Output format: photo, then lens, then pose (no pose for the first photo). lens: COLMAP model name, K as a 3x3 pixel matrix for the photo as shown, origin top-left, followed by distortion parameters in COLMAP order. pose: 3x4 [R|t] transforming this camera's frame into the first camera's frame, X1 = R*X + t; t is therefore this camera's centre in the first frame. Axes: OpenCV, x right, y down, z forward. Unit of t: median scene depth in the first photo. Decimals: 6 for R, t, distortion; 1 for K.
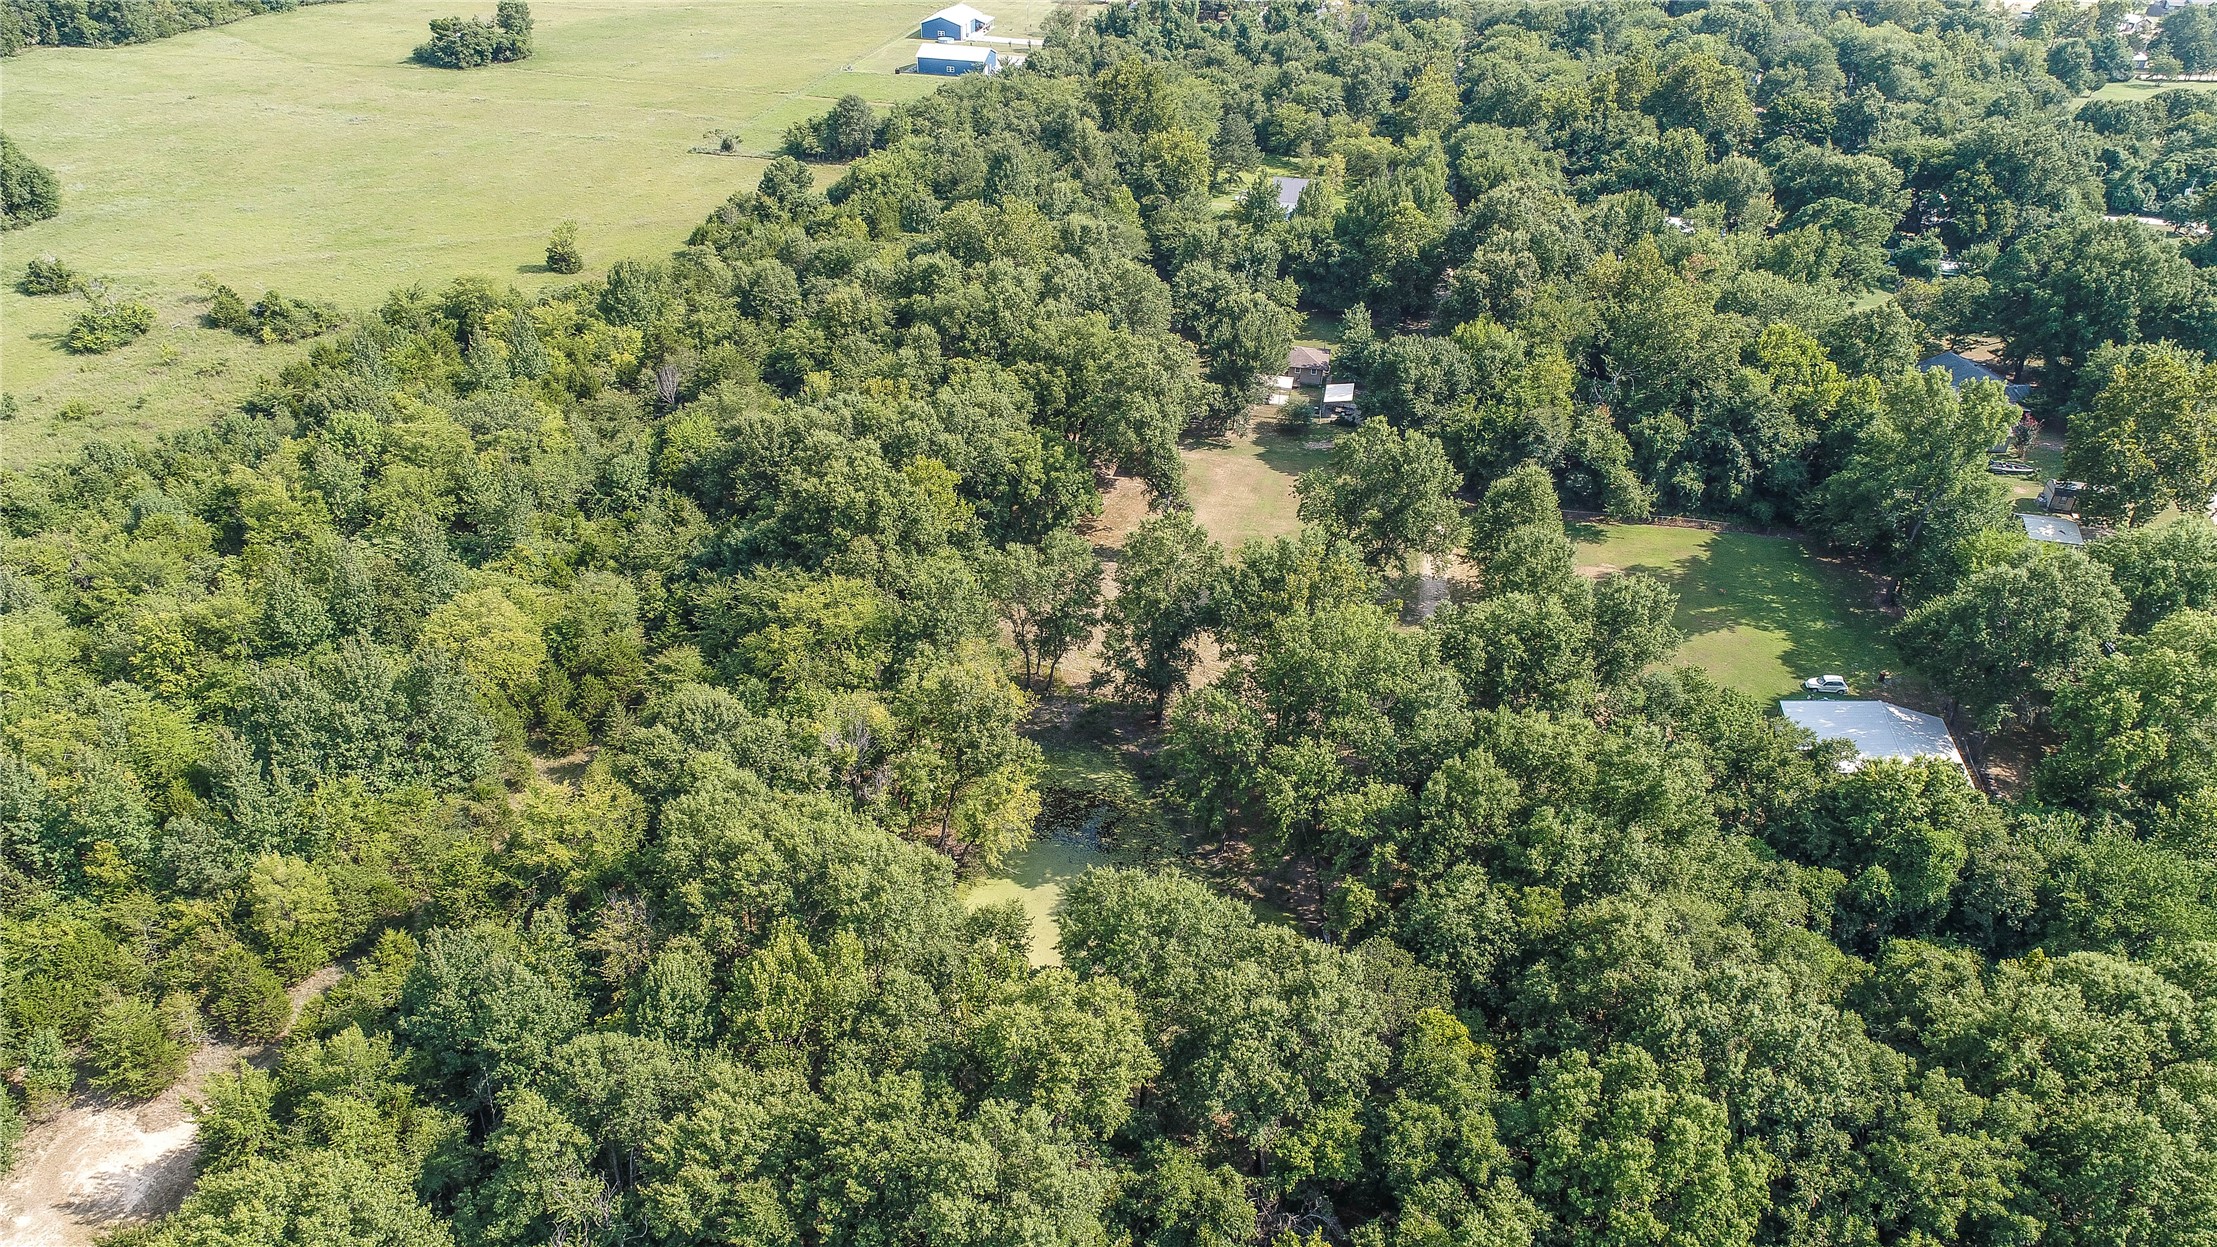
lens RADIAL K [[1477.6, 0, 1109.4], [0, 1477.6, 631.1], [0, 0, 1]] dist [-0.007187, 0.001352]
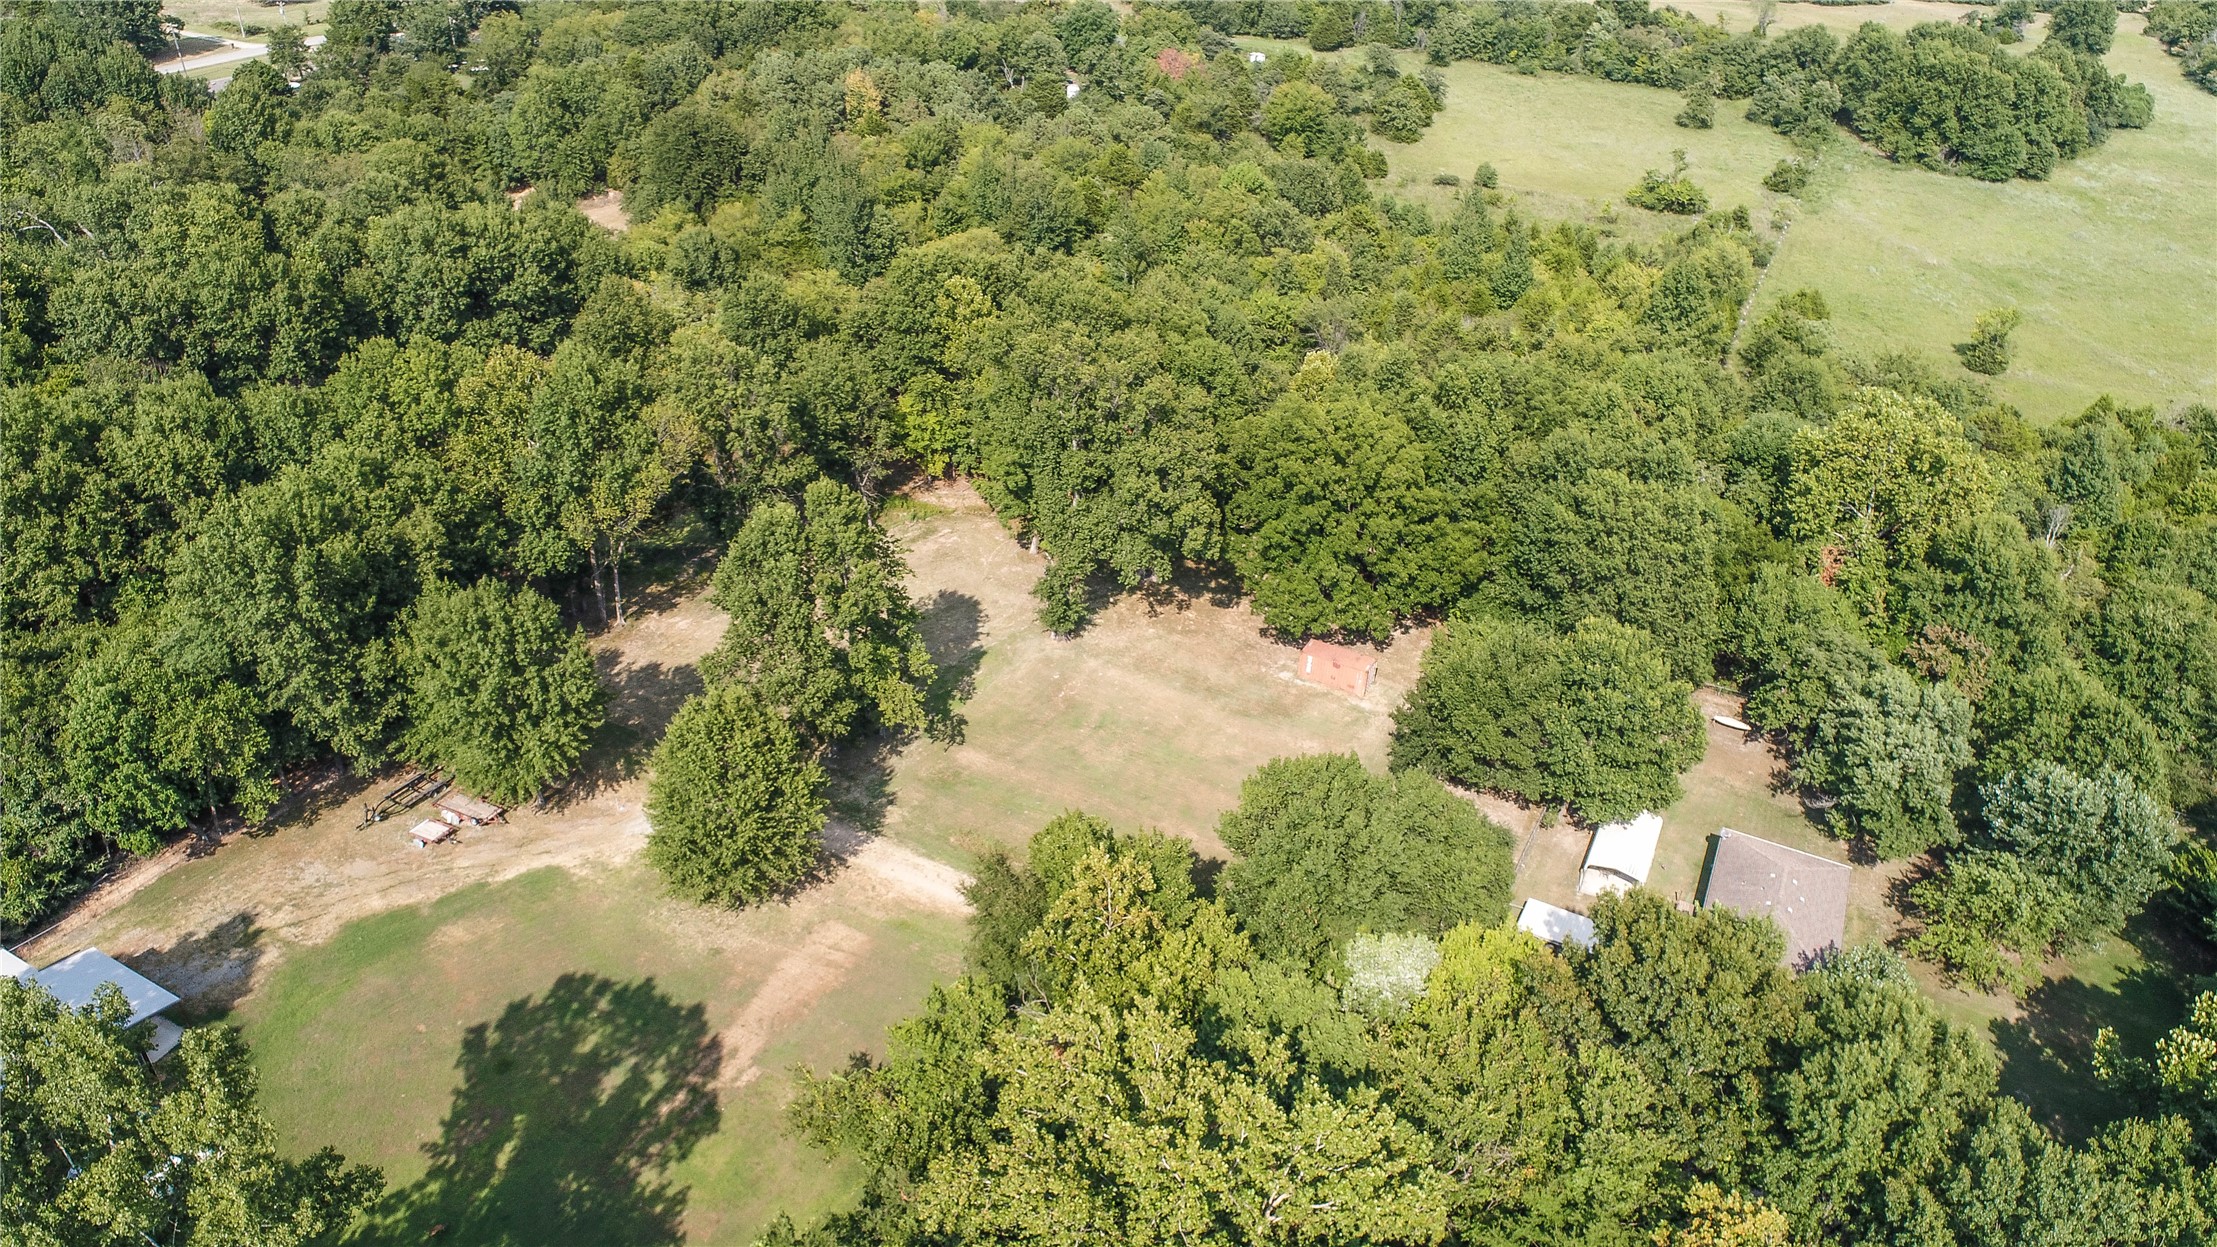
lens RADIAL K [[1477.6, 0, 1109.4], [0, 1477.6, 631.1], [0, 0, 1]] dist [-0.007187, 0.001352]
pose [[-0.279911, 0.481473, -0.830562, 0.589648], [-0.555257, 0.624566, 0.549188, -0.434564], [0.783160, 0.614899, 0.092519, 0.888602]]
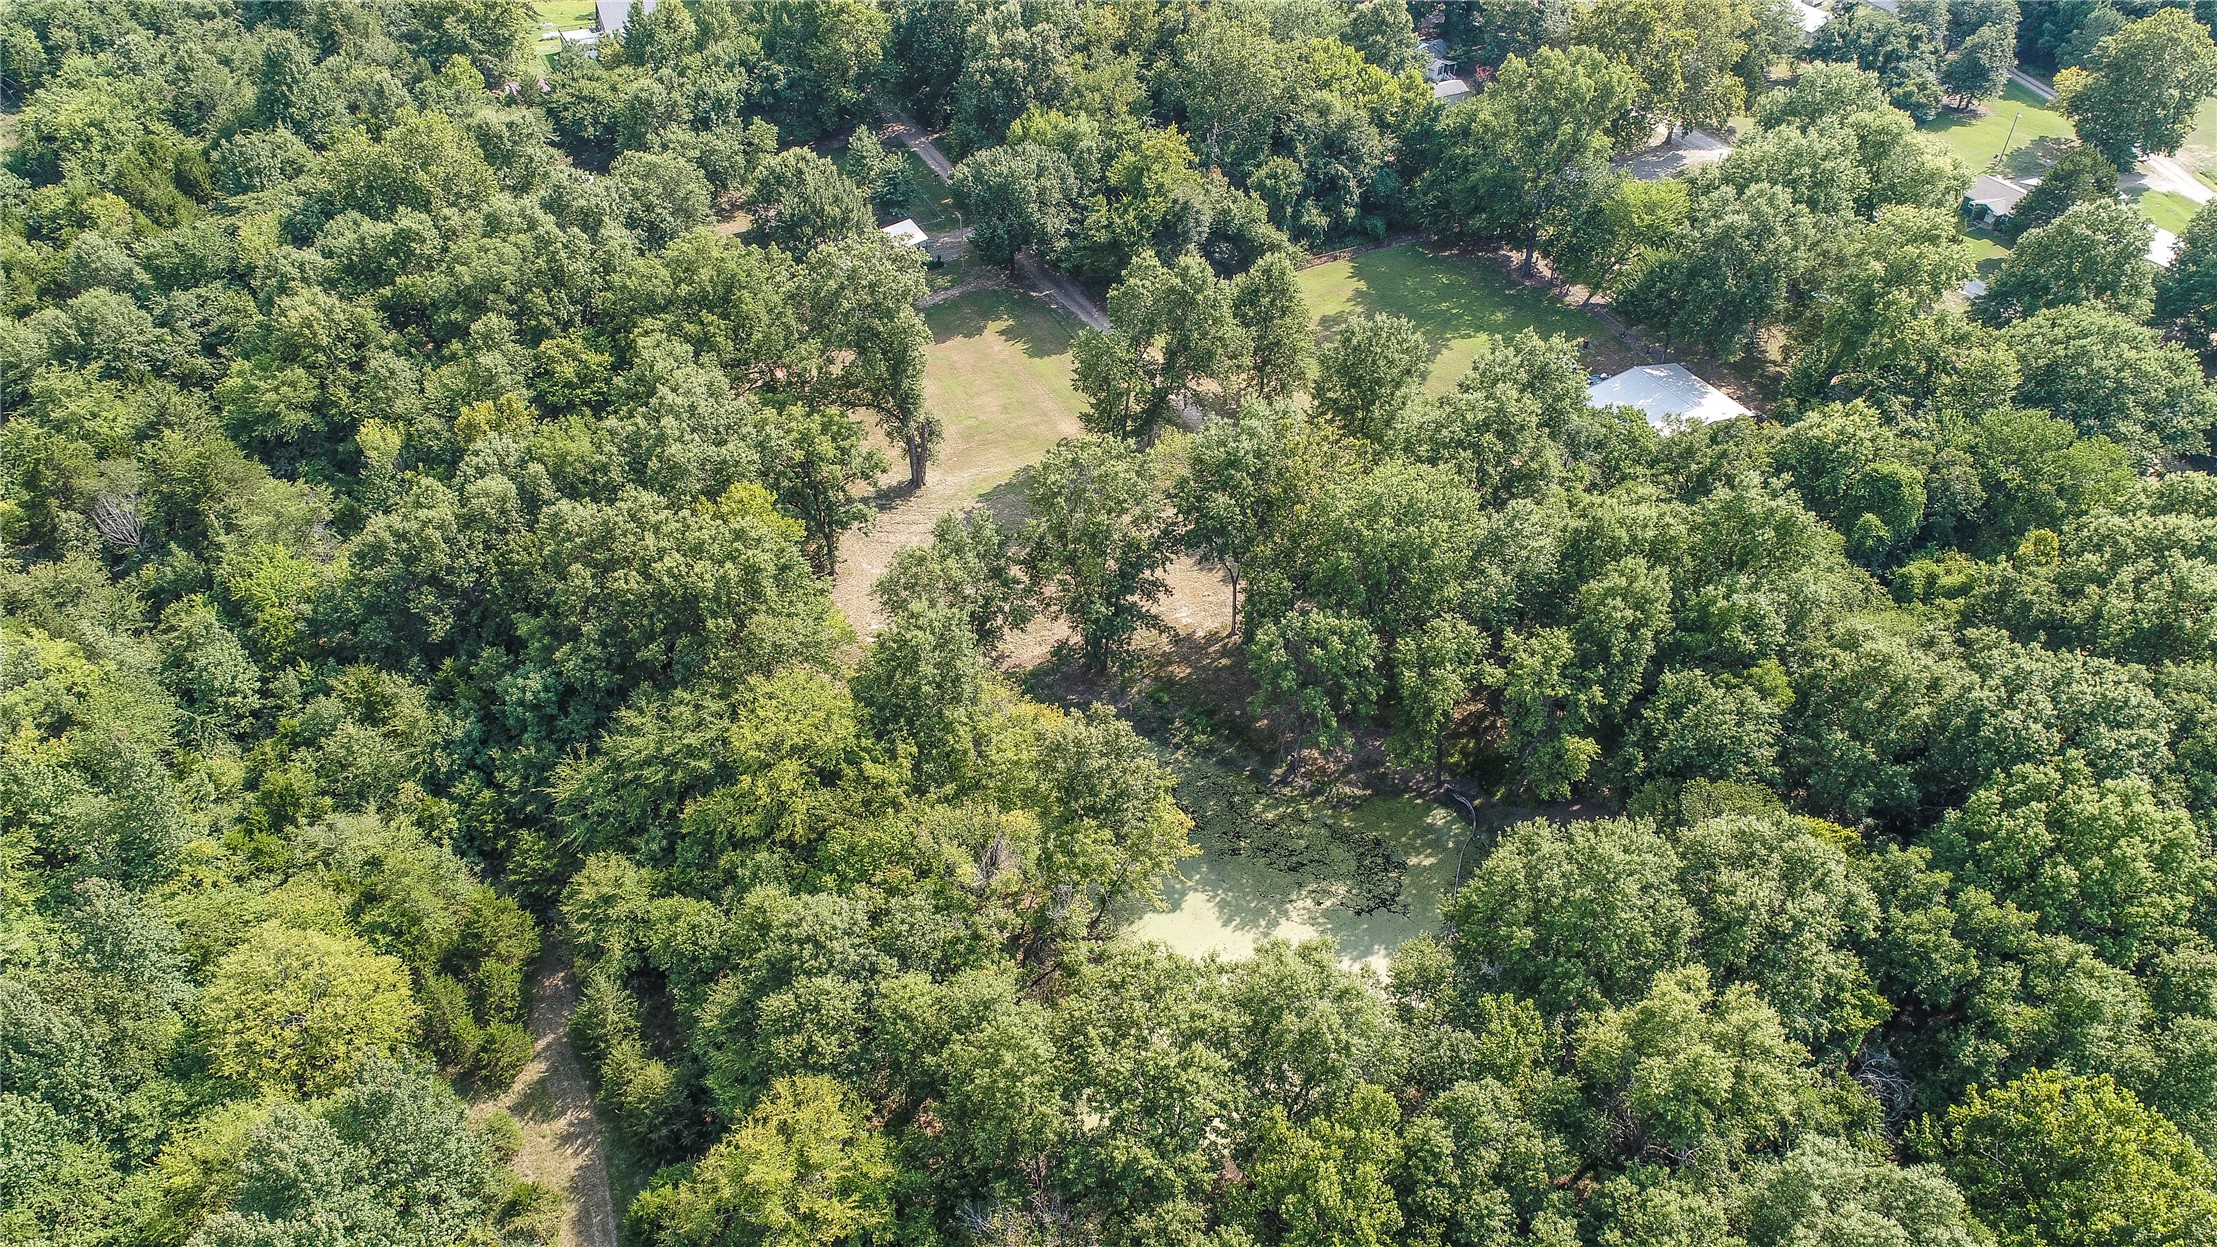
lens RADIAL K [[1477.6, 0, 1109.4], [0, 1477.6, 631.1], [0, 0, 1]] dist [-0.007187, 0.001352]
pose [[0.785446, -0.419088, 0.455455, -0.278354], [0.343002, 0.907275, 0.243314, -0.133679], [-0.515193, -0.034888, 0.856364, 0.197104]]
